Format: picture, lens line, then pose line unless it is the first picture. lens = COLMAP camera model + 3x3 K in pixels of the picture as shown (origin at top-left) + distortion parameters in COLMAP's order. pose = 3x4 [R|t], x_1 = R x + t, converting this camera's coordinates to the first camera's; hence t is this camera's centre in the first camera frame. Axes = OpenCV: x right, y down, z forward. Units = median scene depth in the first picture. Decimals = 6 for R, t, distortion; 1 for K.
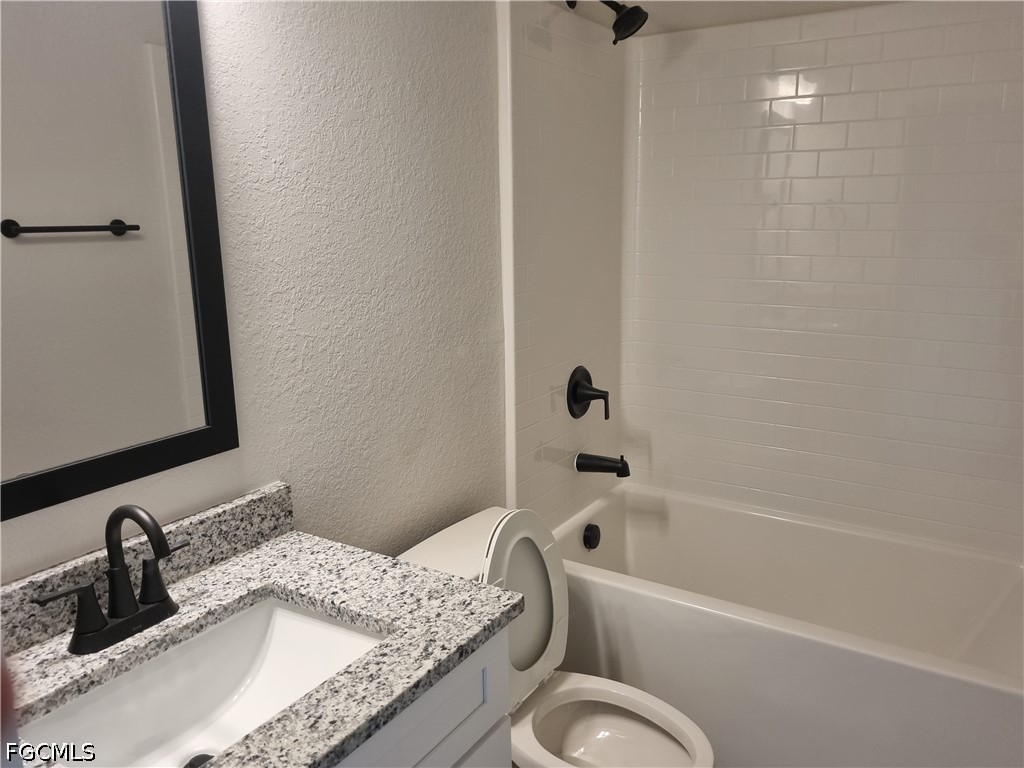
lens RADIAL K [[797.3, 0, 535.8], [0, 797.3, 392.3], [0, 0, 1]] dist [0.049351, -0.011497]
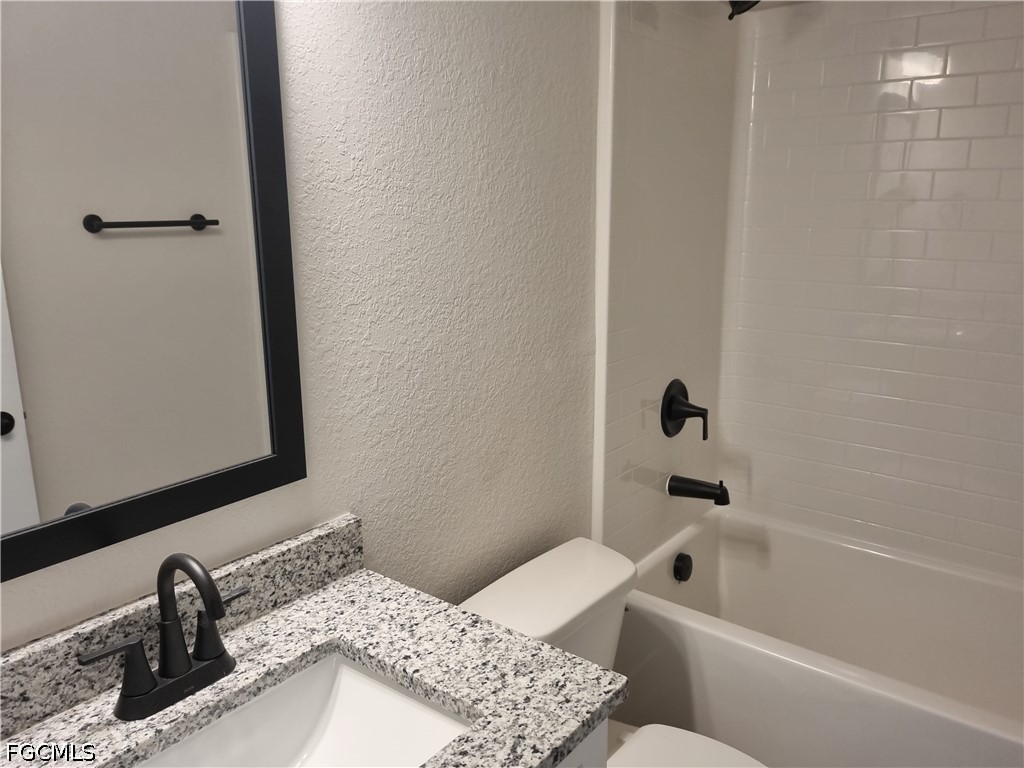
lens RADIAL K [[797.3, 0, 518.6], [0, 797.3, 389.4], [0, 0, 1]] dist [0.049351, -0.011497]
pose [[0.993889, 0.028735, -0.106583, -0.042739], [-0.027422, 0.999529, 0.013767, -0.050220], [0.106928, -0.010760, 0.994209, 0.140190]]
